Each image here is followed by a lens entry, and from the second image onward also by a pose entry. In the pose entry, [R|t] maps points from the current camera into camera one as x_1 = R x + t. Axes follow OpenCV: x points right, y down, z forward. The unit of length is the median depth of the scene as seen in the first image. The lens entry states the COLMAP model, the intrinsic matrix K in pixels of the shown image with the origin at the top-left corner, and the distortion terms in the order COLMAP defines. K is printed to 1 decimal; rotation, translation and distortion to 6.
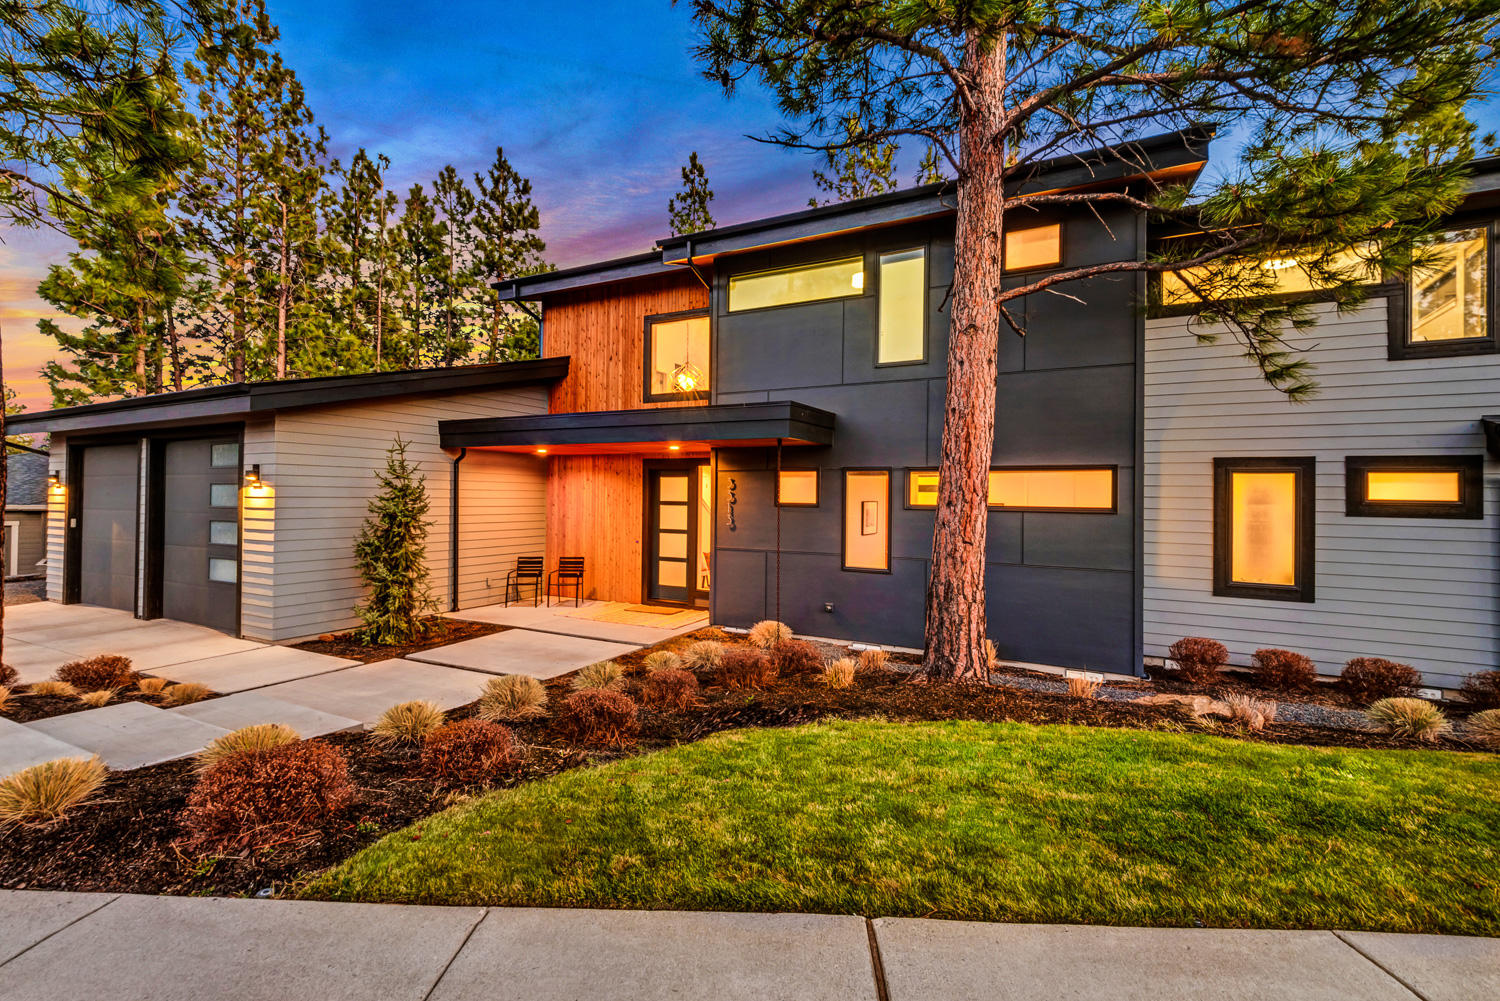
lens RADIAL K [[688.3, 0, 791.5], [0, 688.3, 467.9], [0, 0, 1]] dist [0.010224, -0.006942]
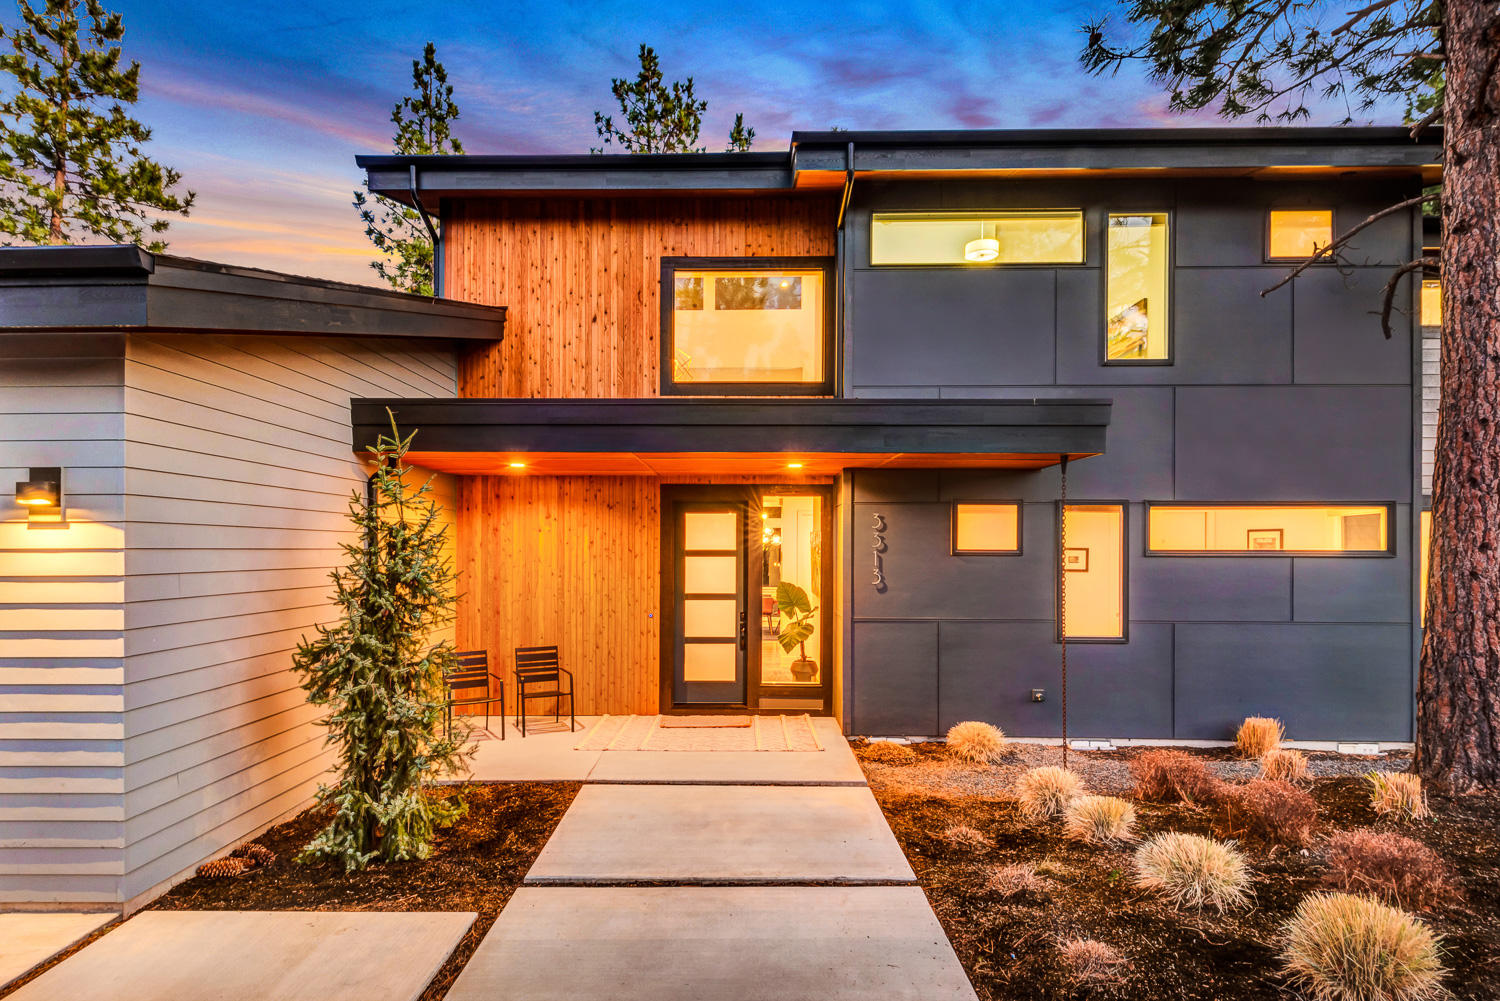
lens RADIAL K [[797.9, 0, 737.6], [0, 797.9, 522.3], [0, 0, 1]] dist [0.007612, -0.004223]
pose [[0.896290, 0.004096, 0.443450, -0.485230], [-0.010404, 0.999876, 0.011794, 0.013204], [-0.443347, -0.015185, 0.896221, 0.320535]]
